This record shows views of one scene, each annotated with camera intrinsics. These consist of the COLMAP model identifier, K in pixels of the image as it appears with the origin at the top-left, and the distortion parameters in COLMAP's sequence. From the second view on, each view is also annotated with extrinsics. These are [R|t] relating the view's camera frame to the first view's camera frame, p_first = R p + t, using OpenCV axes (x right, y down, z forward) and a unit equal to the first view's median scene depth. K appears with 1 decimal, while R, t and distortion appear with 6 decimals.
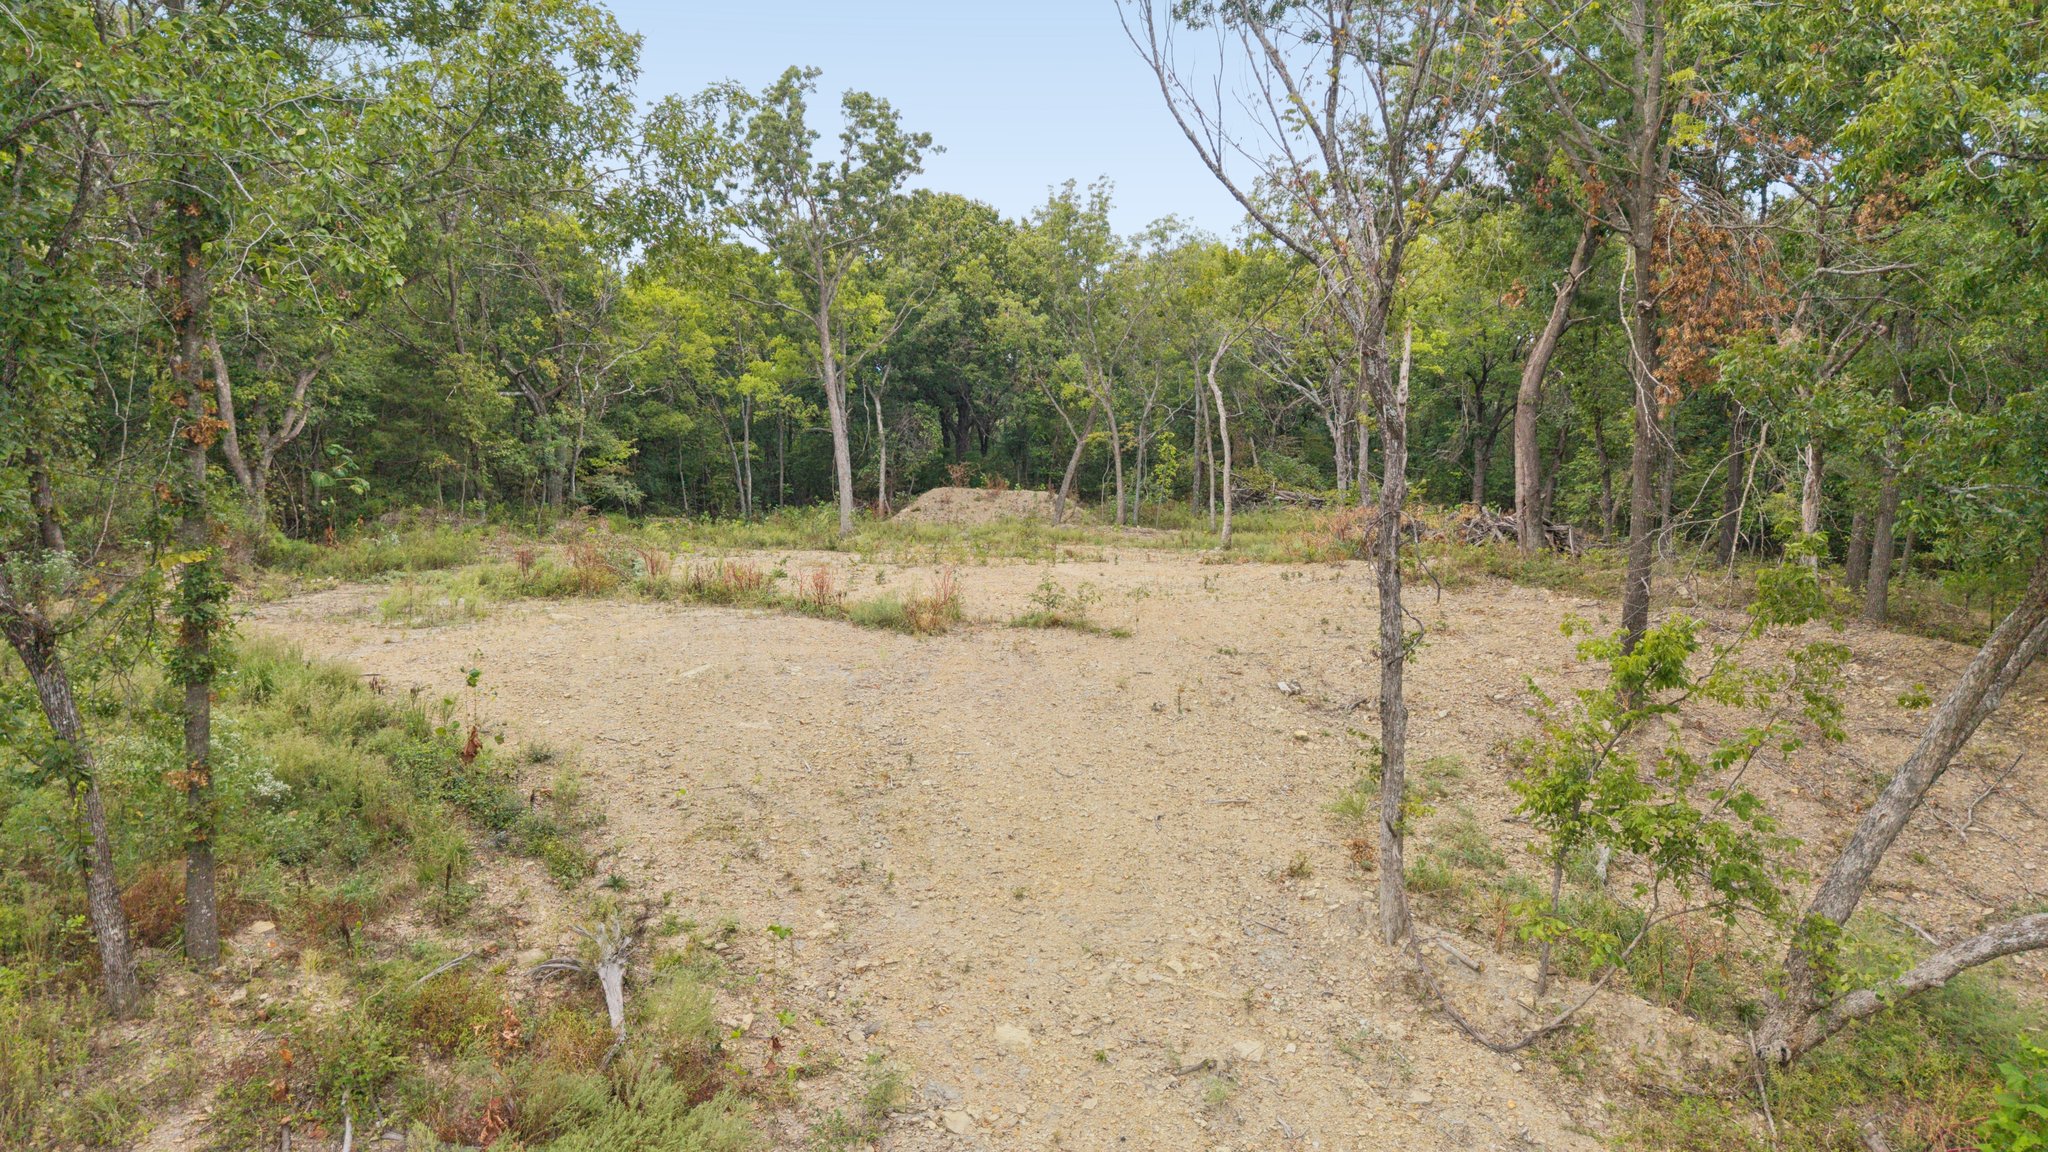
lens RADIAL K [[1399.4, 0, 1023.9], [0, 1399.4, 574.7], [0, 0, 1]] dist [0.008670, -0.014051]
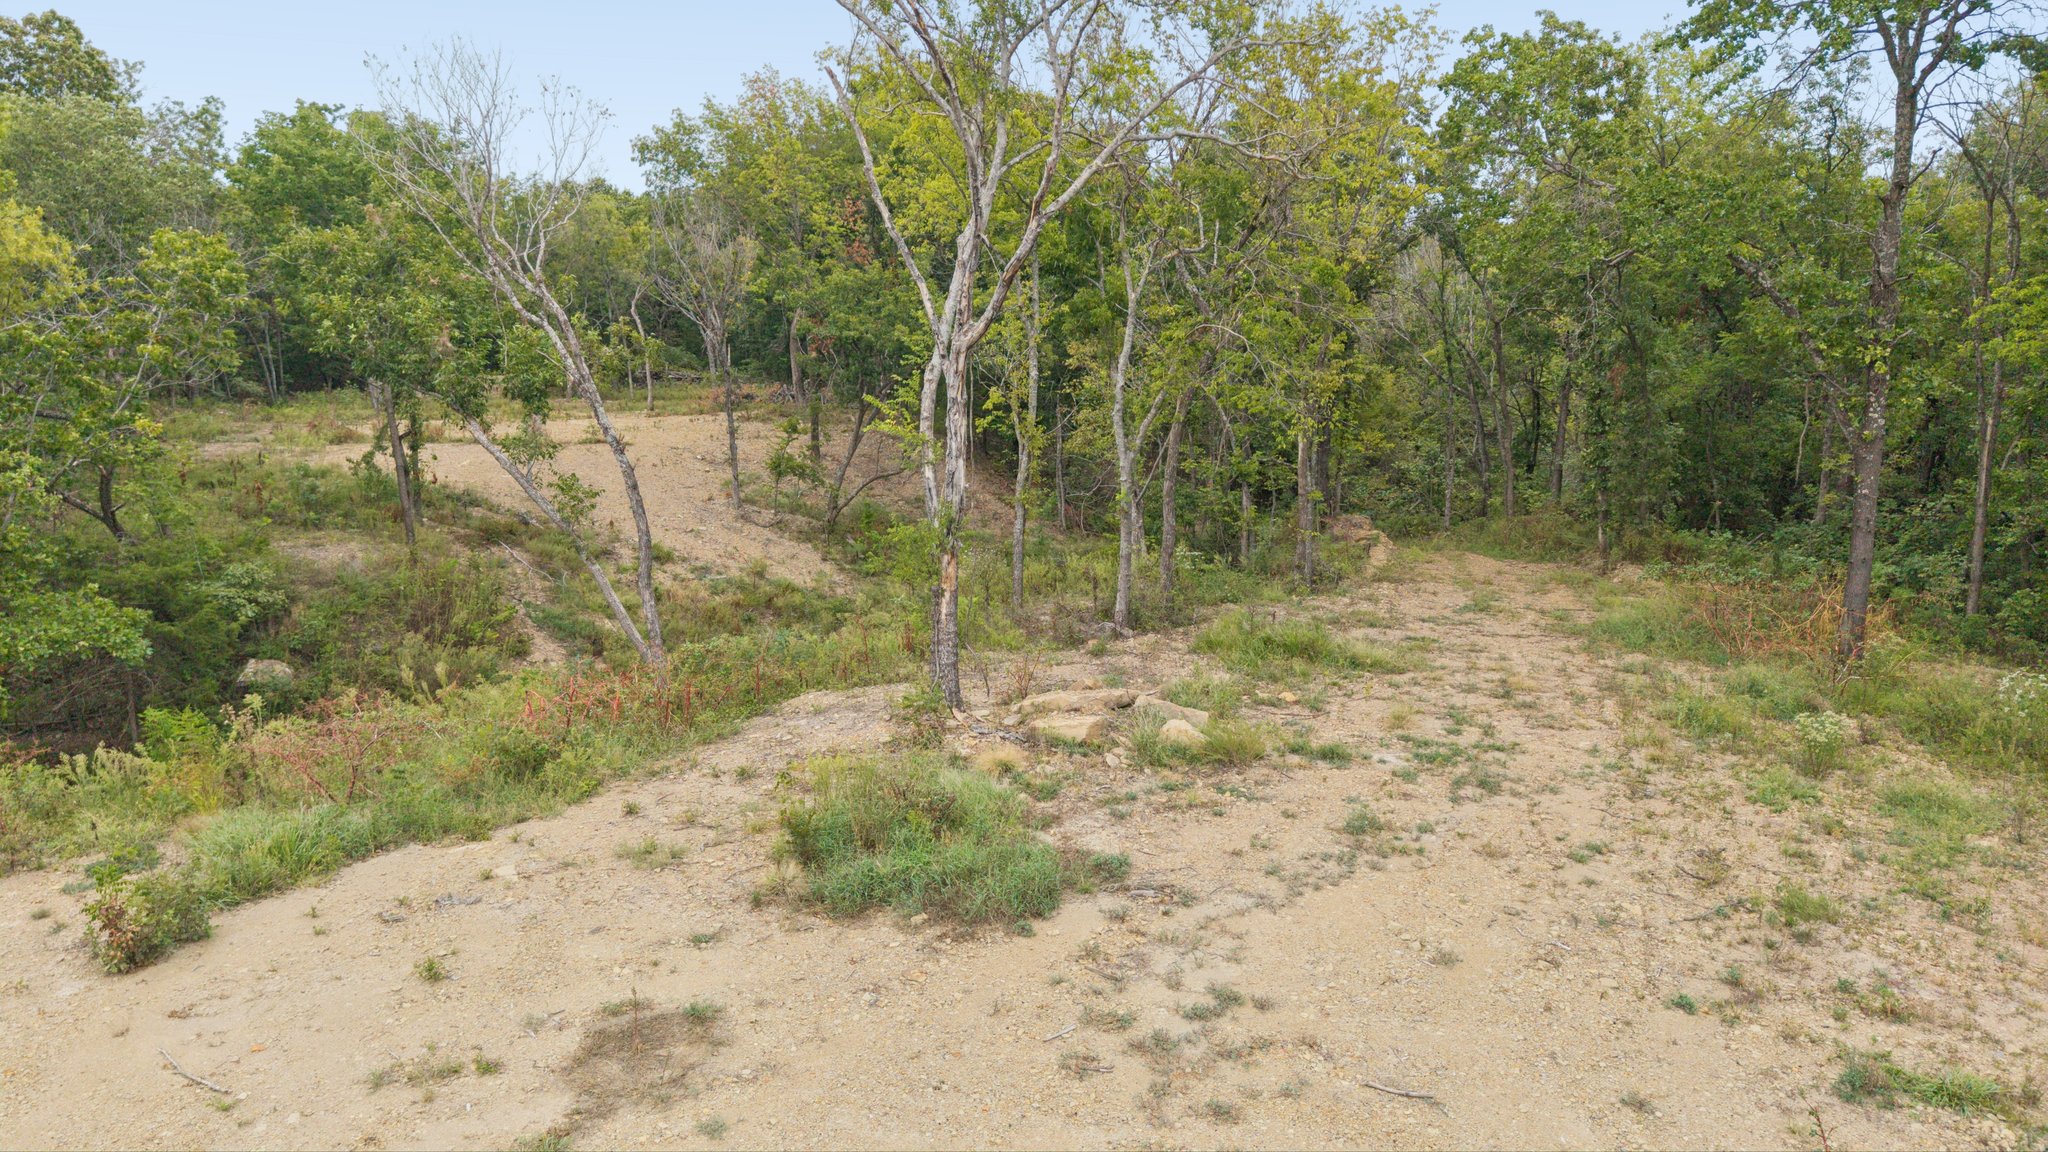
lens RADIAL K [[1399.4, 0, 1025.7], [0, 1399.4, 578.2], [0, 0, 1]] dist [0.008670, -0.014051]
pose [[0.903774, -0.084413, 0.419603, -0.303953], [0.043386, 0.993377, 0.106392, 0.039371], [-0.425805, -0.077949, 0.901451, -1.317693]]
